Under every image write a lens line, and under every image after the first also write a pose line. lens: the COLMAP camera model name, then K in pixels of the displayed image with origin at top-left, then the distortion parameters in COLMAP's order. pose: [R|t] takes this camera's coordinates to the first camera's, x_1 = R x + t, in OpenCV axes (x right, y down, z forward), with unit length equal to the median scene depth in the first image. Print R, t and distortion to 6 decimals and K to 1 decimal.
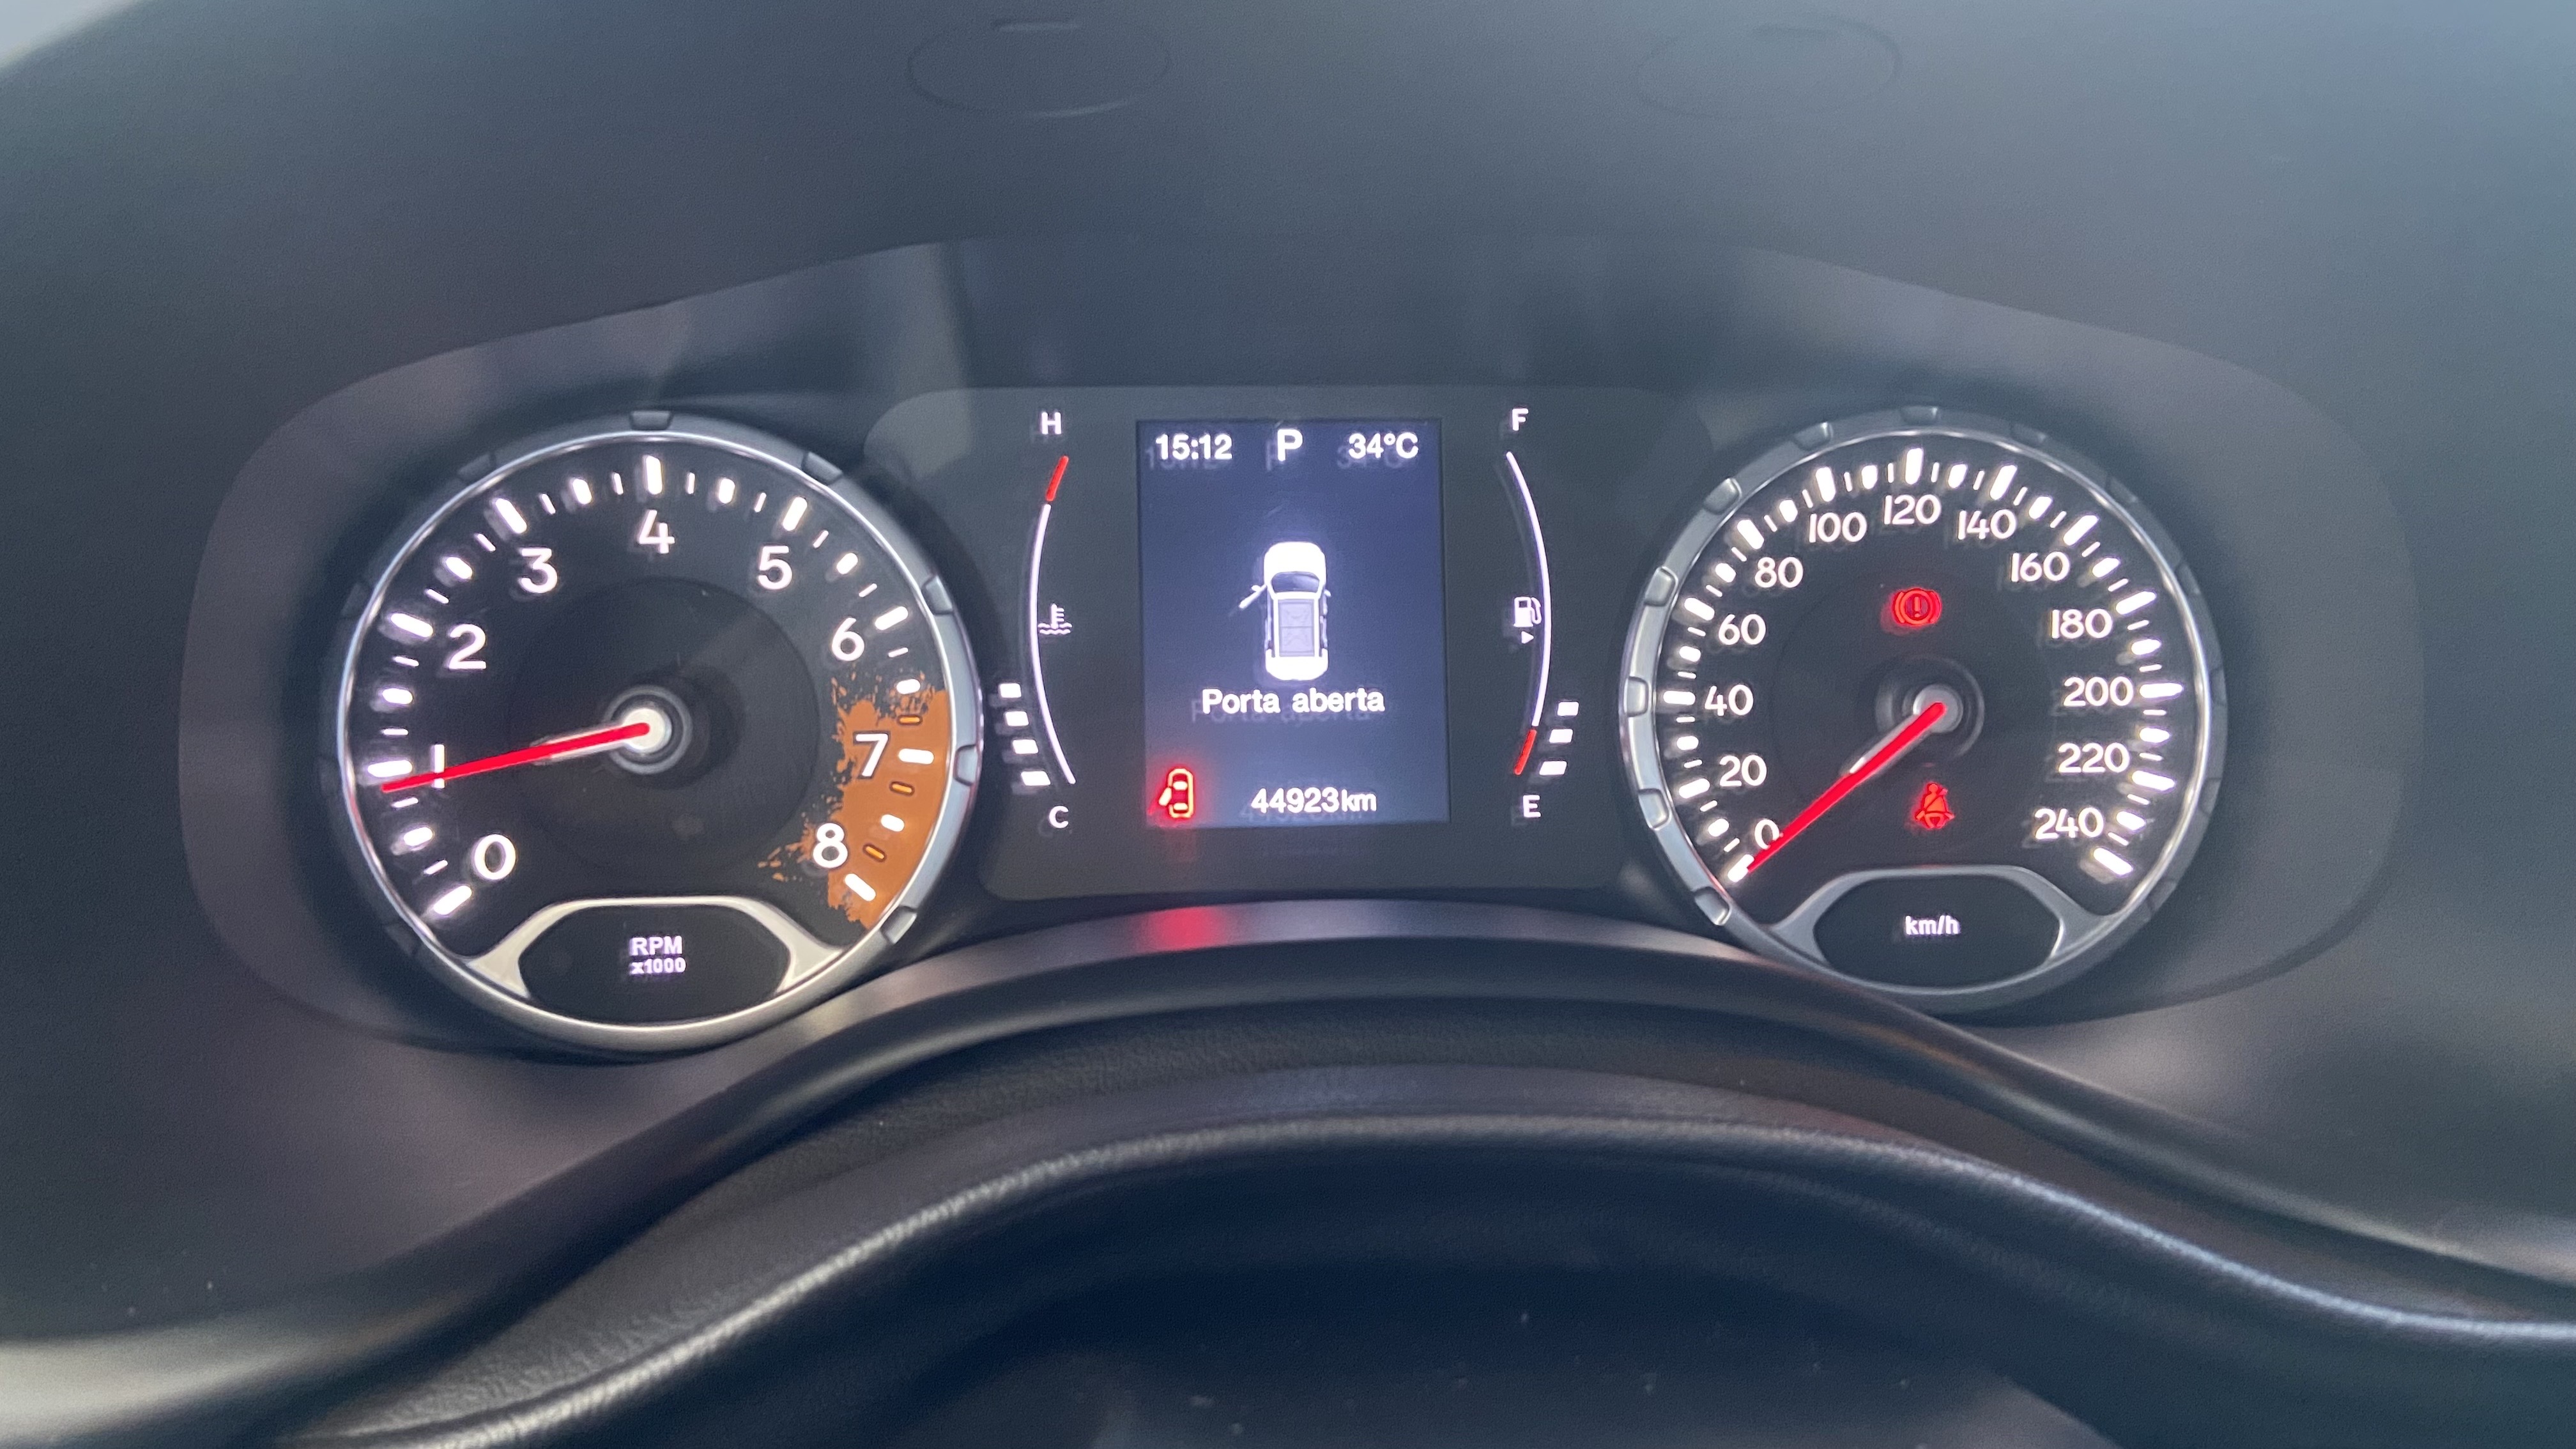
lens RADIAL K [[2080.5, 0, 1282.1], [0, 2080.5, 760.8], [0, 0, 1]] dist [0.182175, -0.268272]
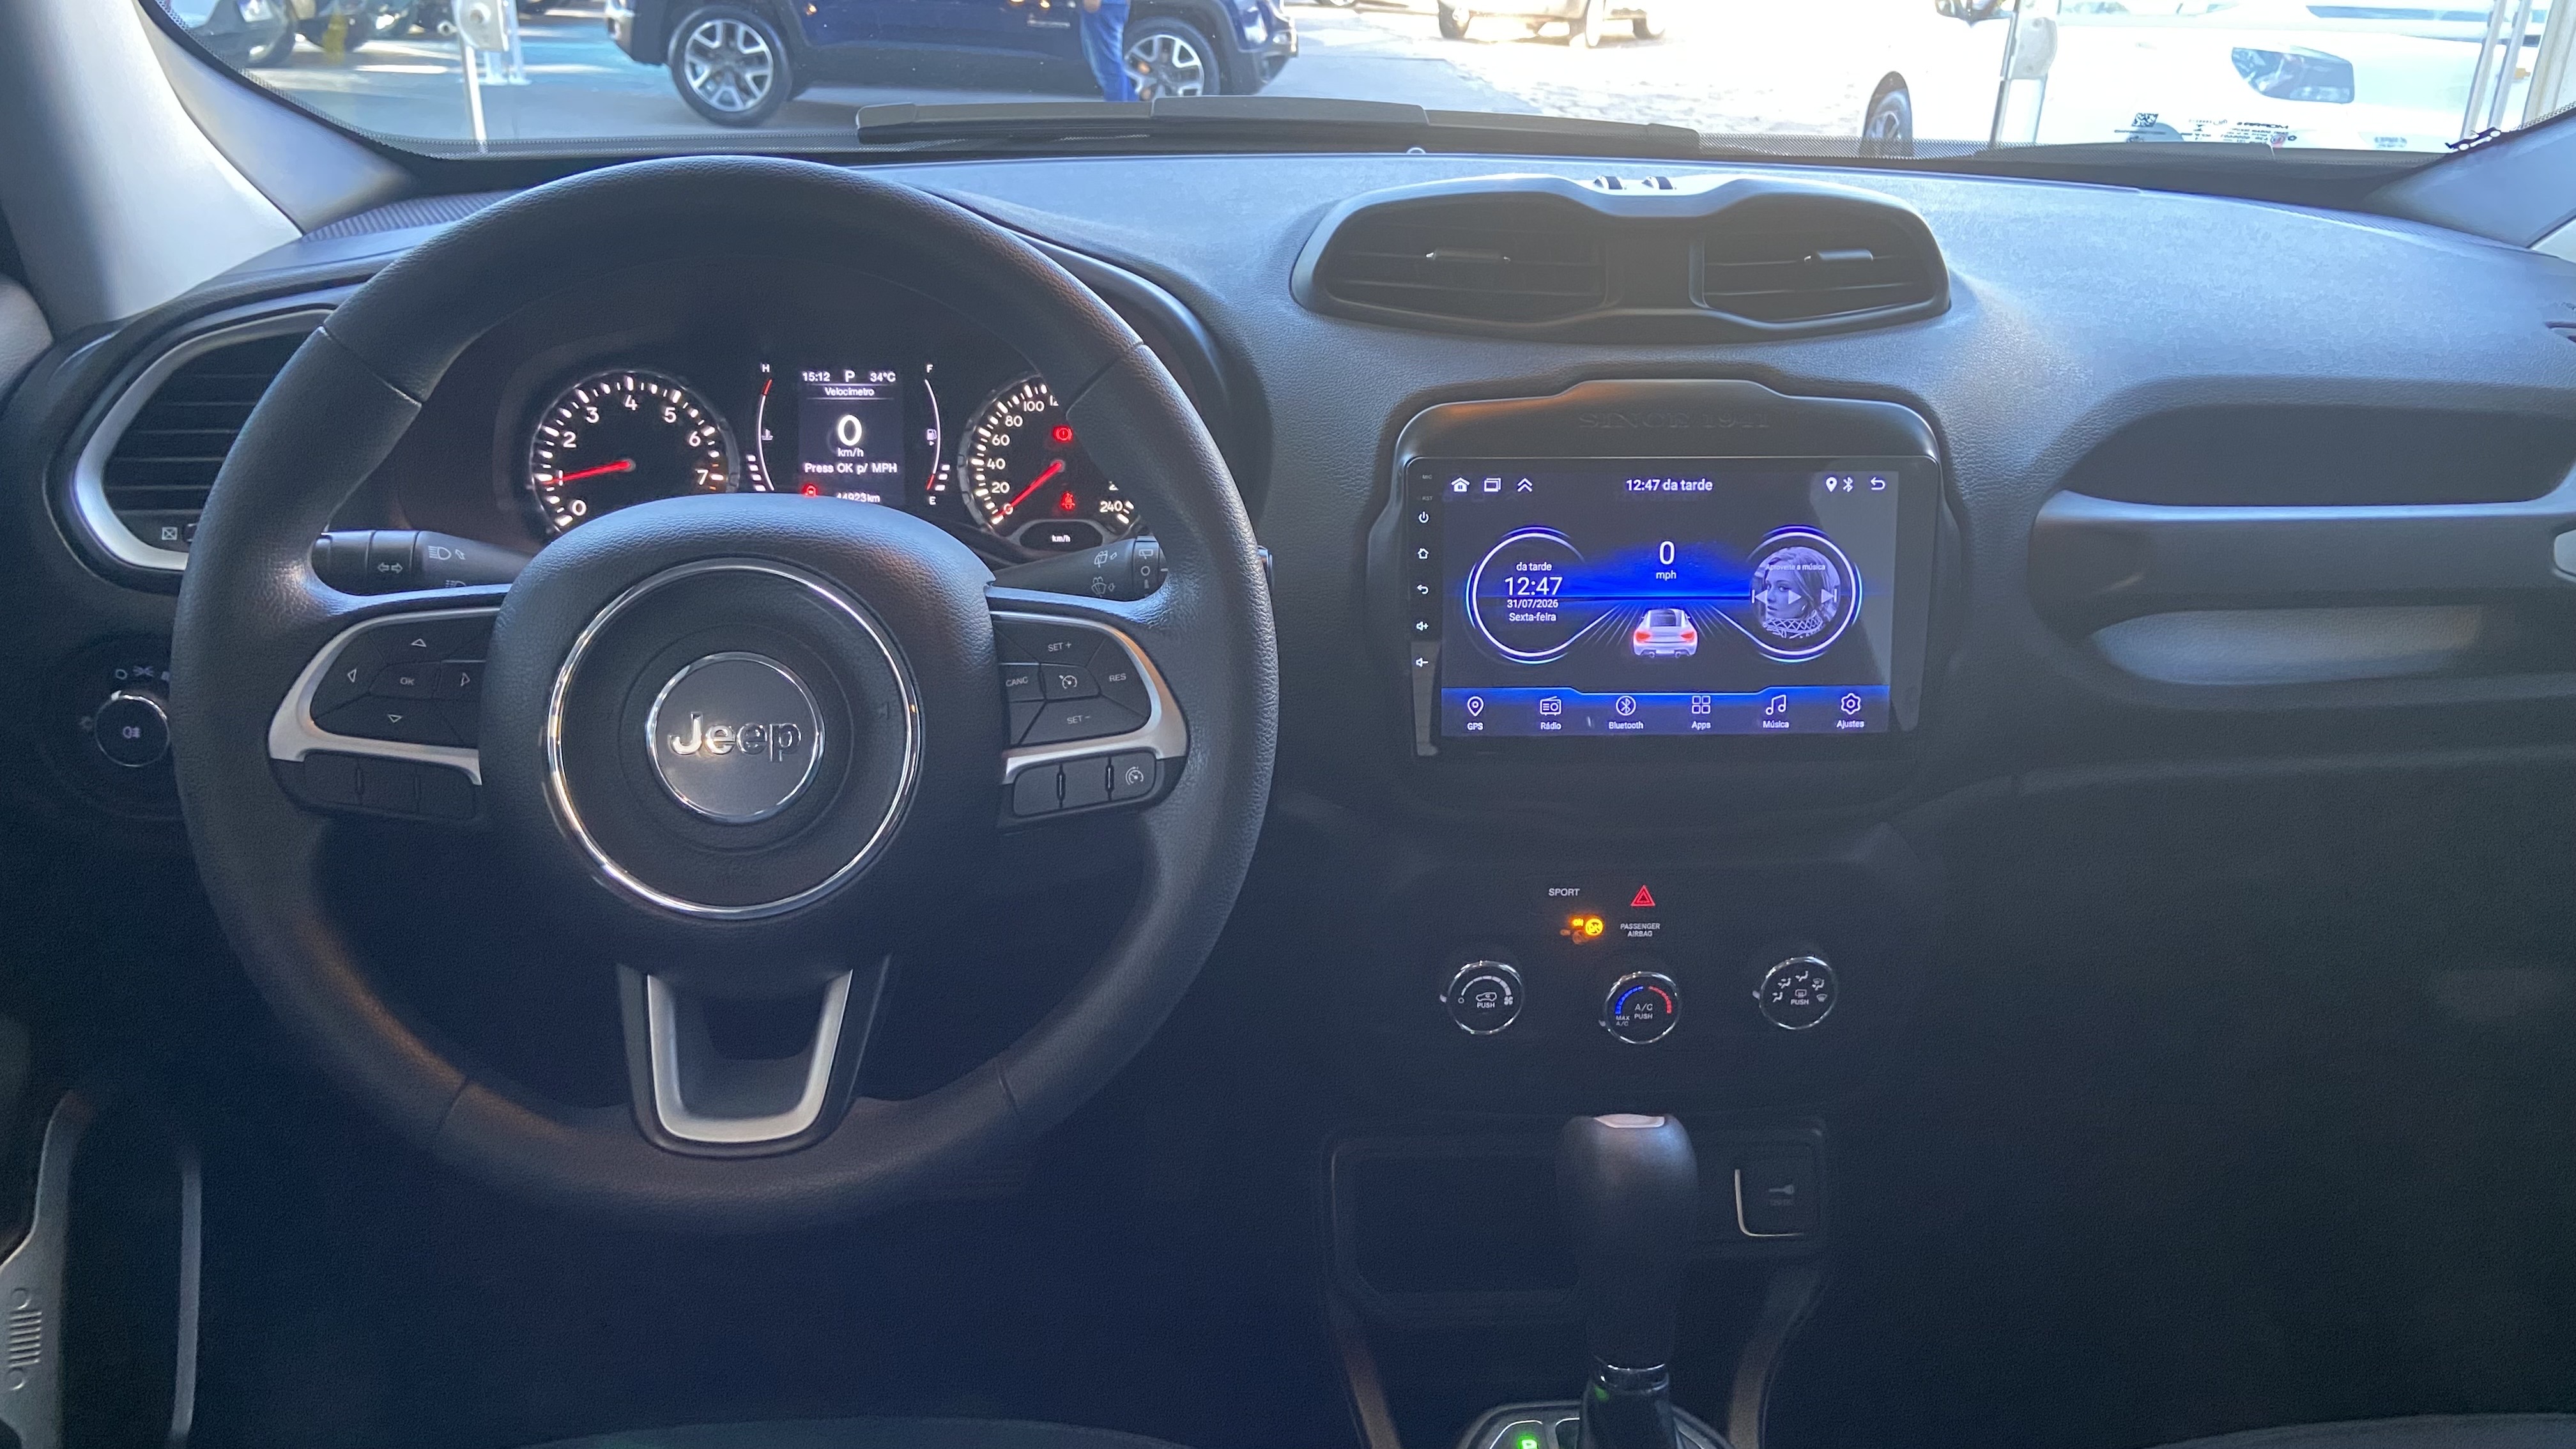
lens RADIAL K [[2080.5, 0, 1282.1], [0, 2080.5, 760.8], [0, 0, 1]] dist [0.182175, -0.268272]
pose [[0.999840, 0.001644, -0.017825, 0.677261], [-0.001868, 0.999919, -0.012582, 0.432336], [0.017803, 0.012613, 0.999762, -1.970789]]
